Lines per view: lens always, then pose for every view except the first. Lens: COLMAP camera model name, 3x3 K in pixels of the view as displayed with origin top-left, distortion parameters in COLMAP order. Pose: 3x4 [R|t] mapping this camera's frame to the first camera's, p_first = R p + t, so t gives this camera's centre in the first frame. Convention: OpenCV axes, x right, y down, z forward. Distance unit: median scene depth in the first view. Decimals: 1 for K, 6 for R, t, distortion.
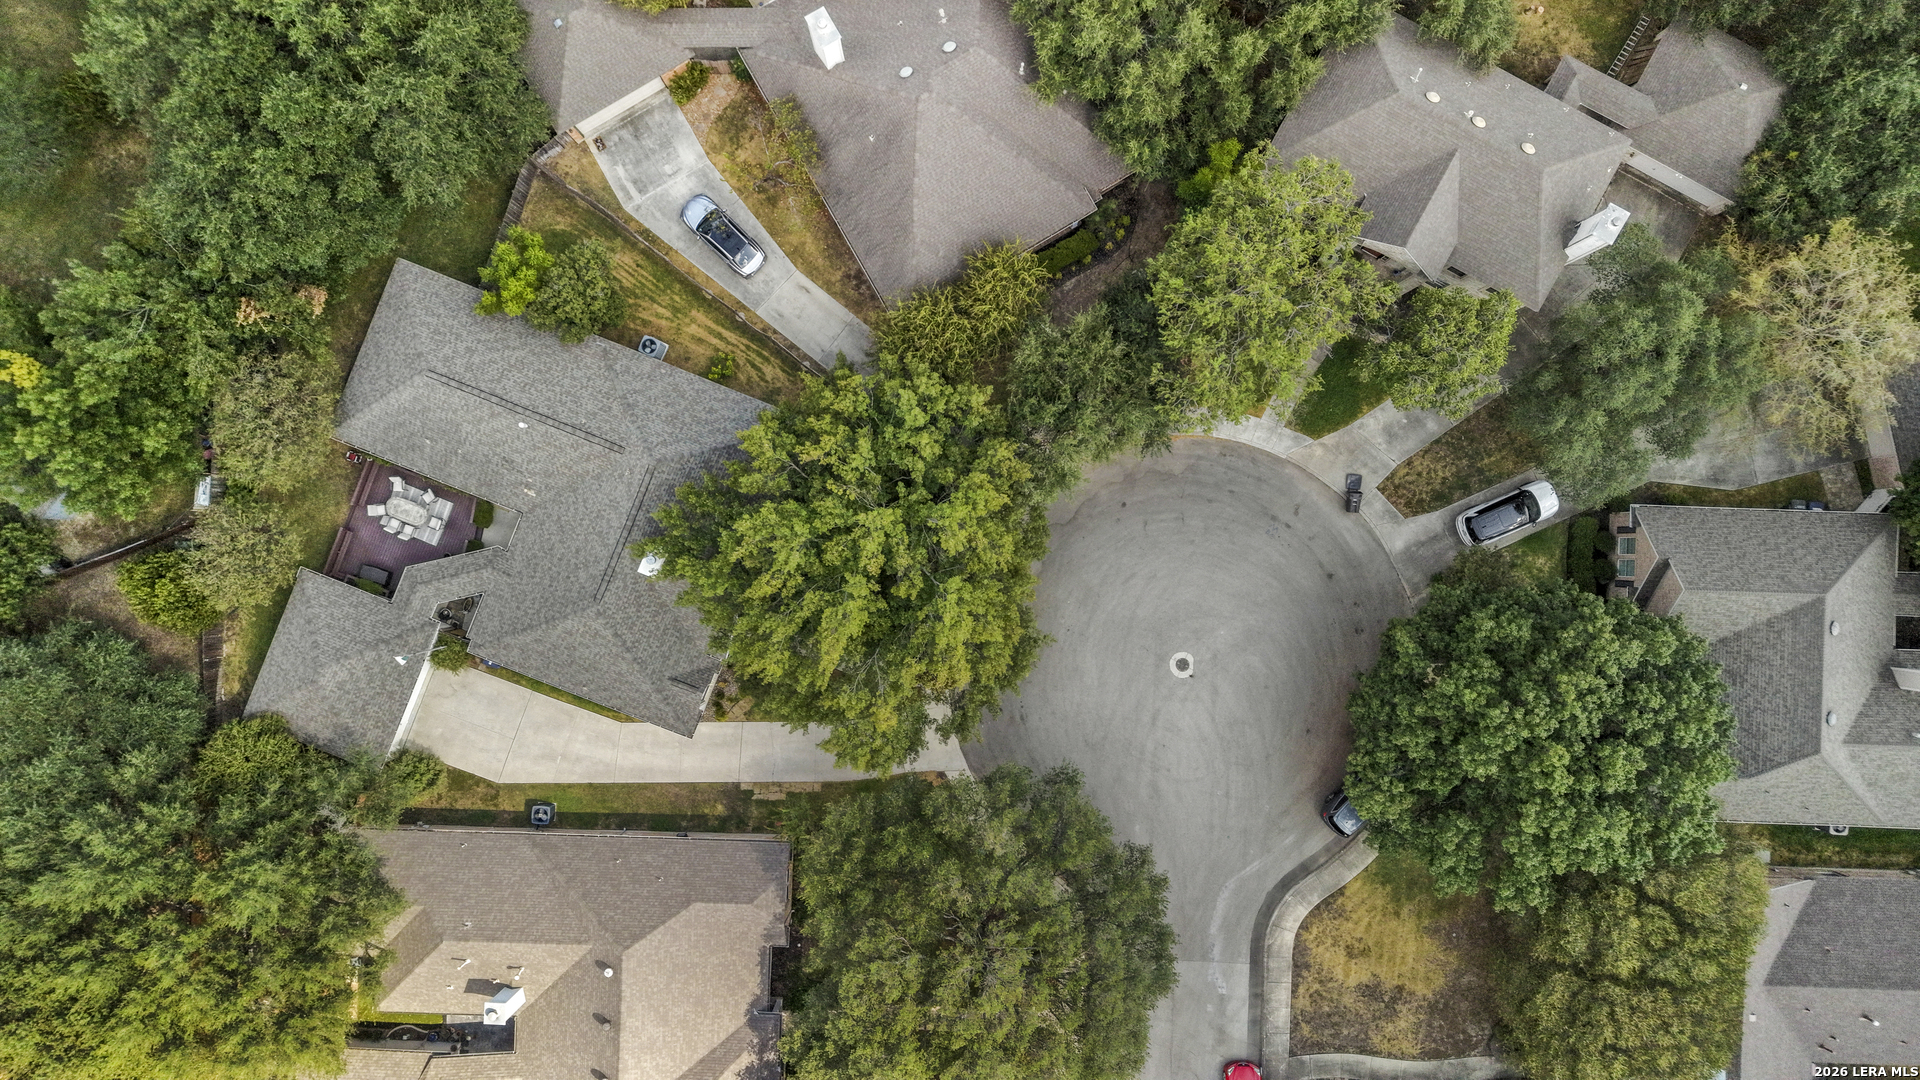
lens RADIAL K [[1295.3, 0, 940.3], [0, 1295.3, 537.7], [0, 0, 1]] dist [0.035414, -0.003150]
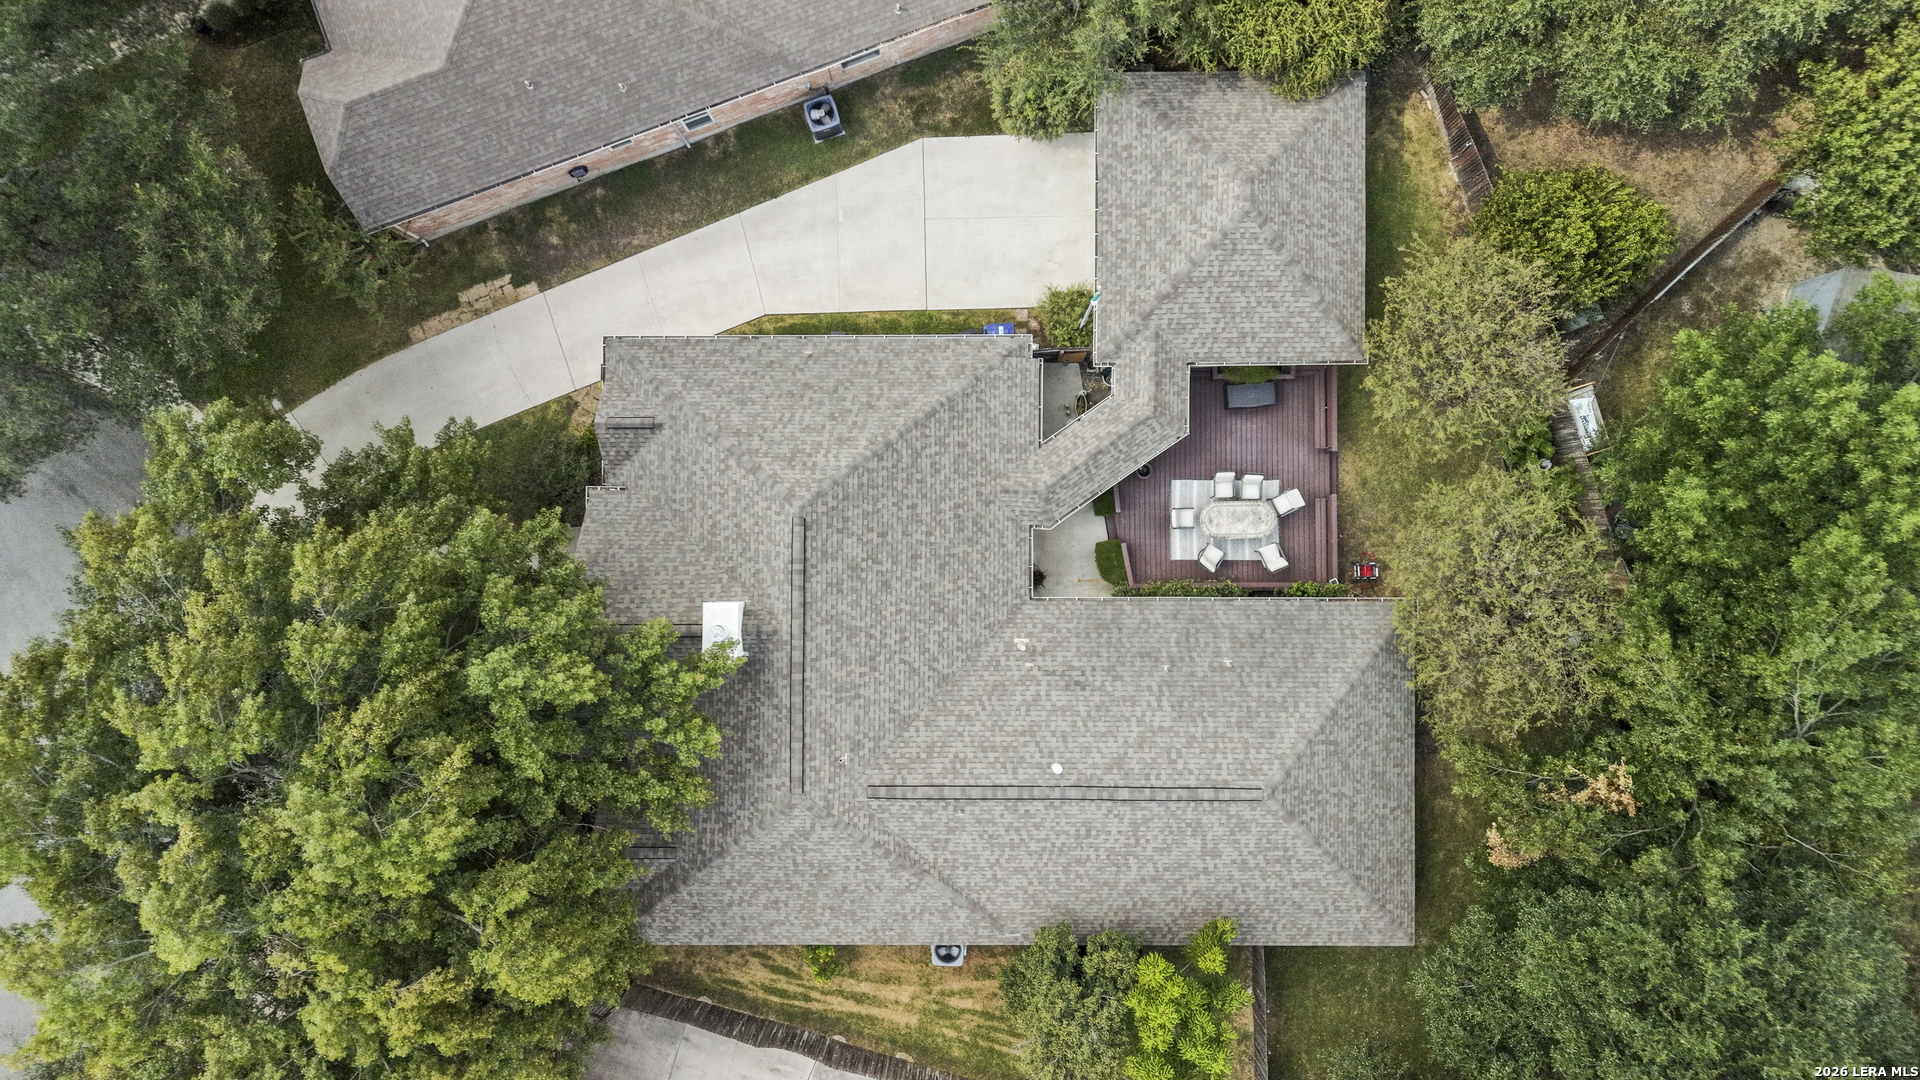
lens RADIAL K [[1295.3, 0, 941.0], [0, 1295.3, 545.7], [0, 0, 1]] dist [0.035414, -0.003150]
pose [[-0.928328, 0.368905, 0.046011, -0.323313], [-0.368642, -0.929460, 0.014378, 0.009158], [0.048069, -0.003614, 0.998837, 0.444666]]
